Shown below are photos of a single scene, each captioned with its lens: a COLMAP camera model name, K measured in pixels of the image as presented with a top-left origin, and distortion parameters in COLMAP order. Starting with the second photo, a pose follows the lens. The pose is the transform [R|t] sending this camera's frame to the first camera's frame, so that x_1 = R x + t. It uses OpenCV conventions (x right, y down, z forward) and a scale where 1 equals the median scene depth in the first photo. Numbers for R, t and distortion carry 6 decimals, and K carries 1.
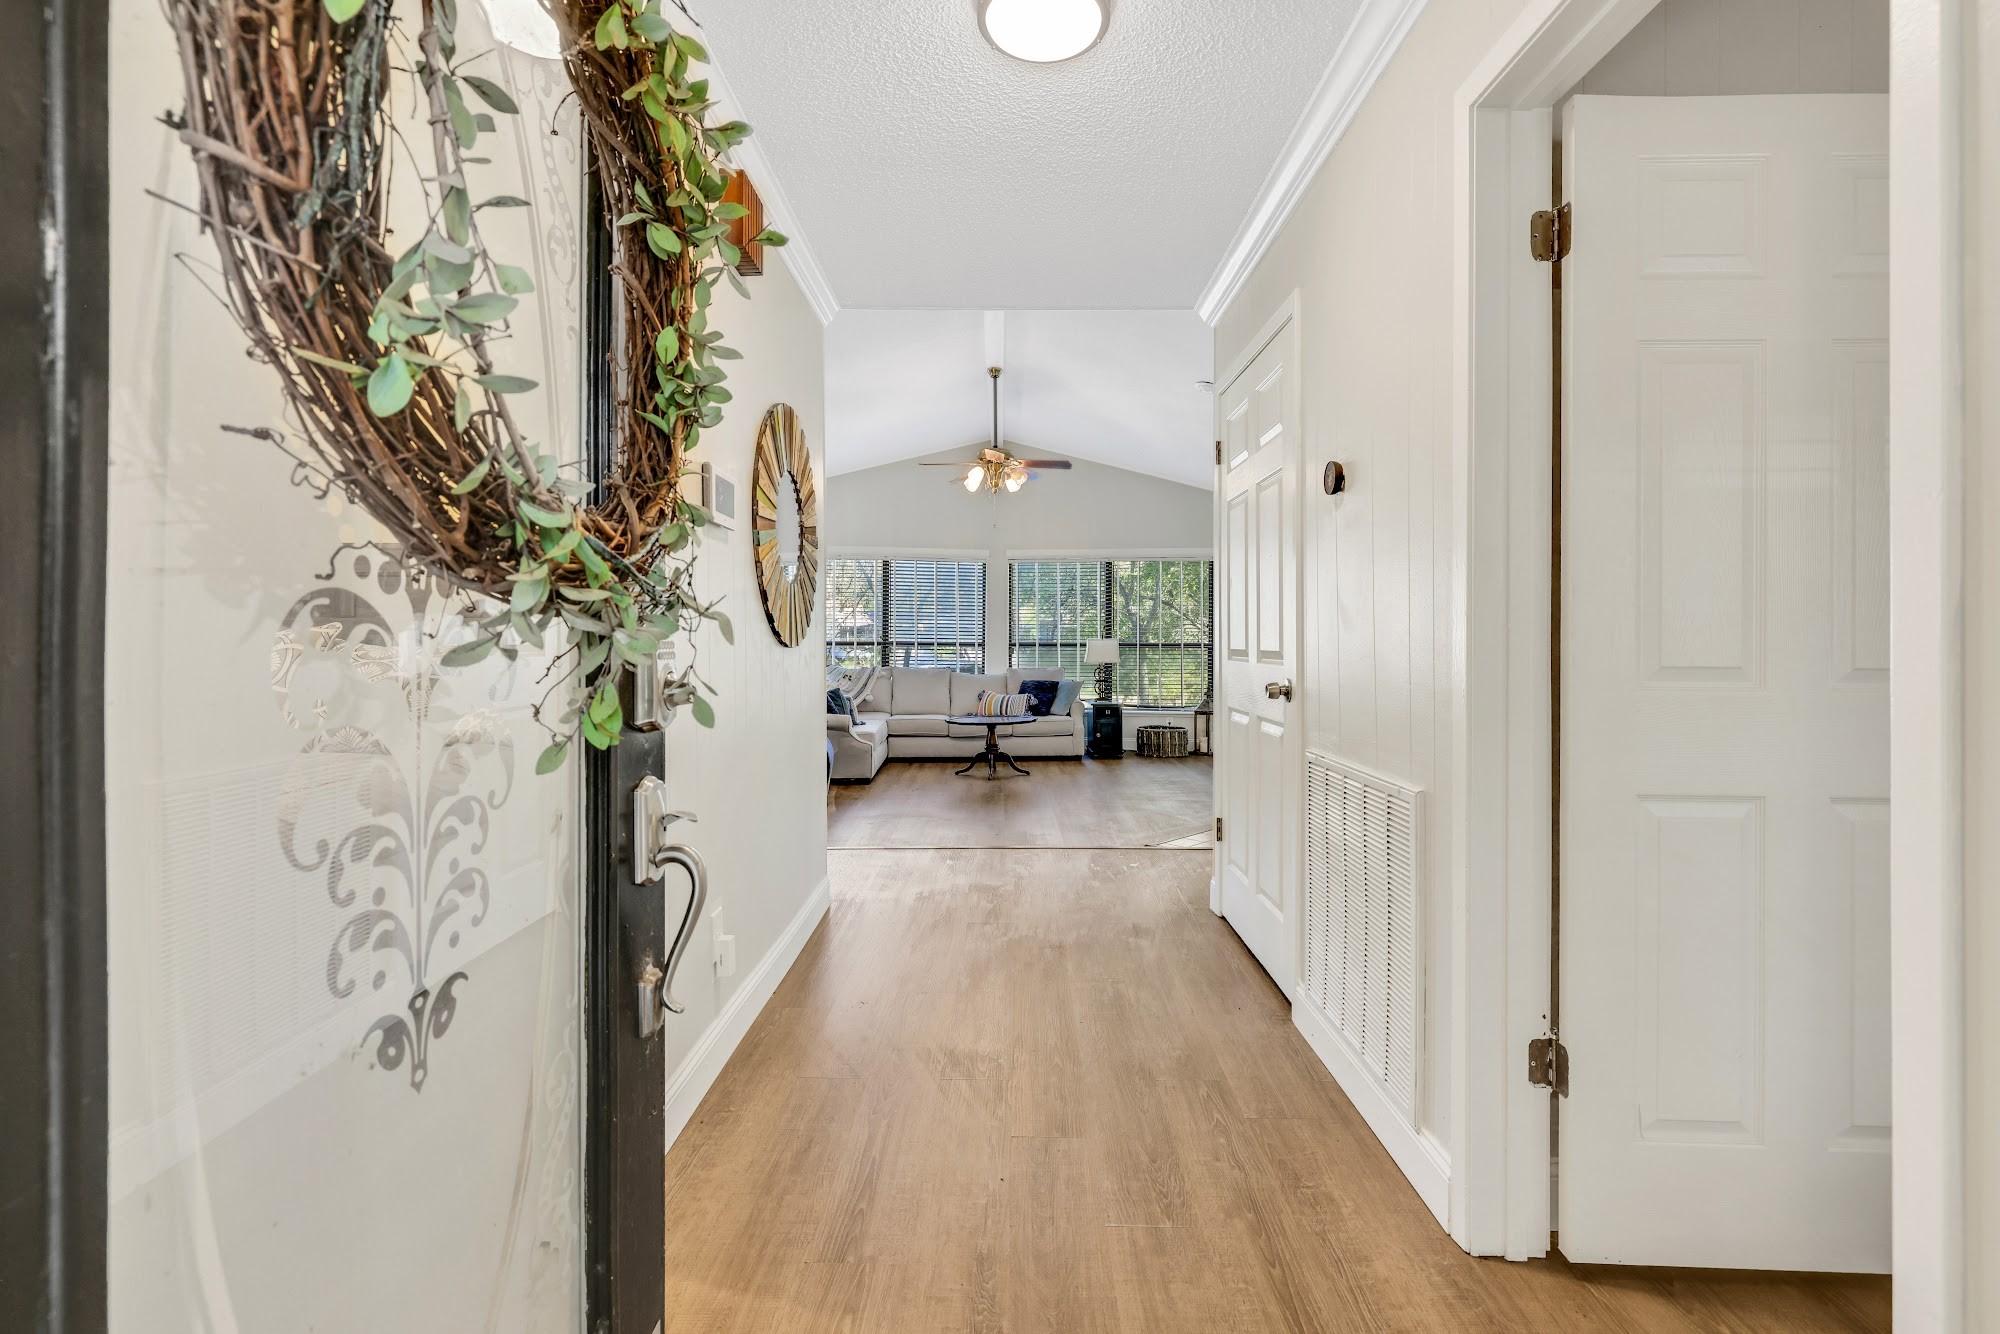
lens RADIAL K [[916.1, 0, 999.4], [0, 916.1, 652.0], [0, 0, 1]] dist [0.003373, 0.000226]
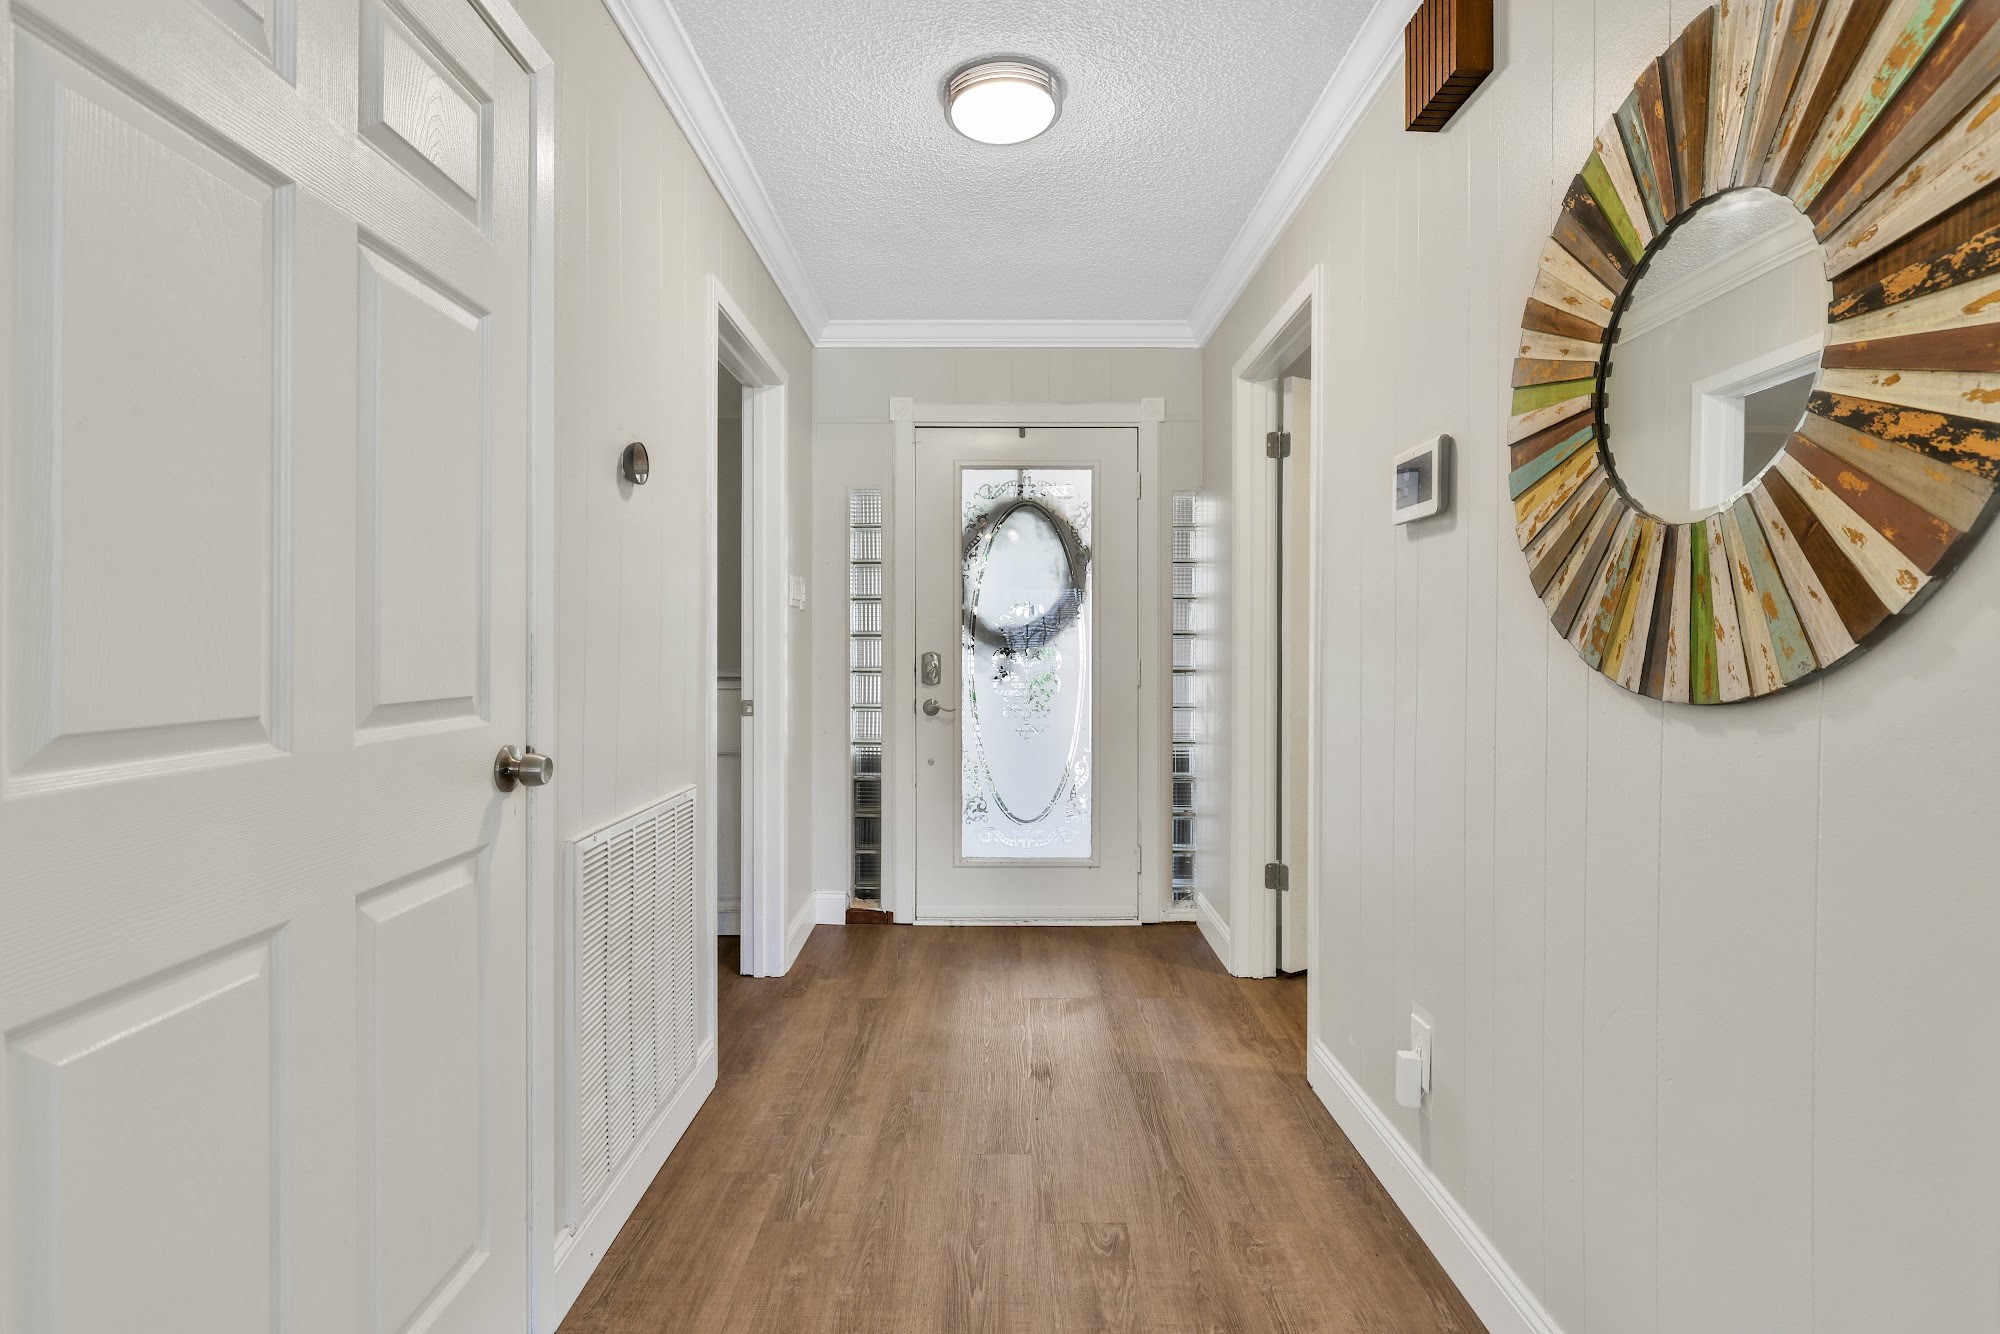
lens RADIAL K [[916.1, 0, 997.3], [0, 916.1, 651.8], [0, 0, 1]] dist [0.003373, 0.000226]
pose [[-0.999934, -0.003234, -0.010984, 0.067371], [-0.003411, 0.999865, 0.016060, -0.045925], [0.010931, 0.016096, -0.999811, 2.130158]]
